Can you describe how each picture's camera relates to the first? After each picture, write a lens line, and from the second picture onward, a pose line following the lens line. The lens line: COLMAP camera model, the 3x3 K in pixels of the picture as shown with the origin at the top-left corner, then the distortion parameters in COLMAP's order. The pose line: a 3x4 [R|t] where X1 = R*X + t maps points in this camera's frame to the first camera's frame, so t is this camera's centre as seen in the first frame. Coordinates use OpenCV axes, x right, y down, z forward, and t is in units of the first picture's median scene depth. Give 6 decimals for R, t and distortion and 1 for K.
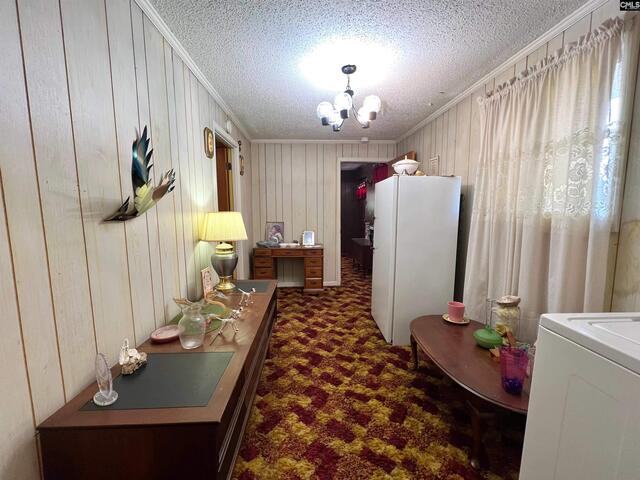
lens RADIAL K [[259.1, 0, 318.4], [0, 259.1, 238.2], [0, 0, 1]] dist [-0.001975, -0.000115]
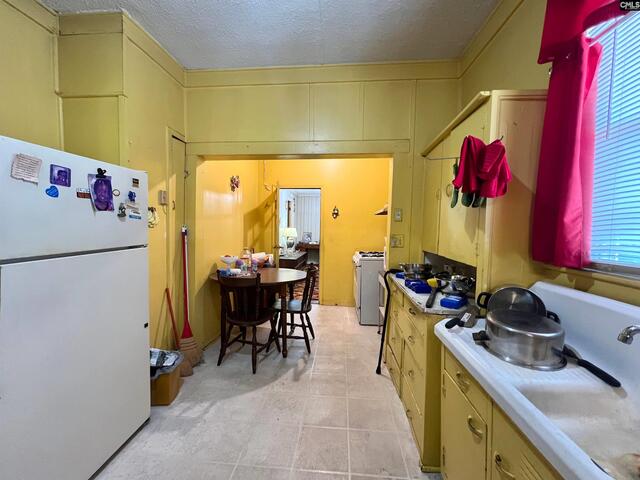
lens RADIAL K [[259.1, 0, 318.4], [0, 259.1, 238.2], [0, 0, 1]] dist [-0.001975, -0.000115]
pose [[0.989604, 0.036206, -0.139190, 0.241400], [-0.043740, 0.997717, -0.051457, 0.099395], [0.137009, 0.057010, 0.988928, -1.201044]]
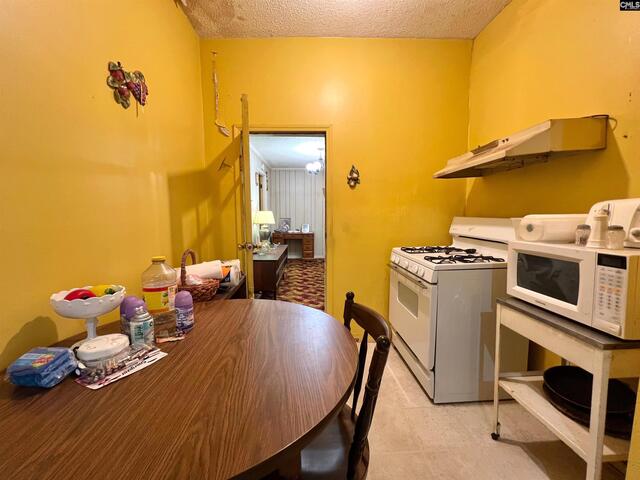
lens RADIAL K [[256.3, 0, 319.0], [0, 256.3, 228.5], [0, 0, 1]] dist [-0.000859, -0.000040]
pose [[0.999914, 0.007390, -0.010855, 0.069104], [-0.007826, 0.999143, -0.040648, 0.073242], [0.010545, 0.040729, 0.999115, -0.661863]]
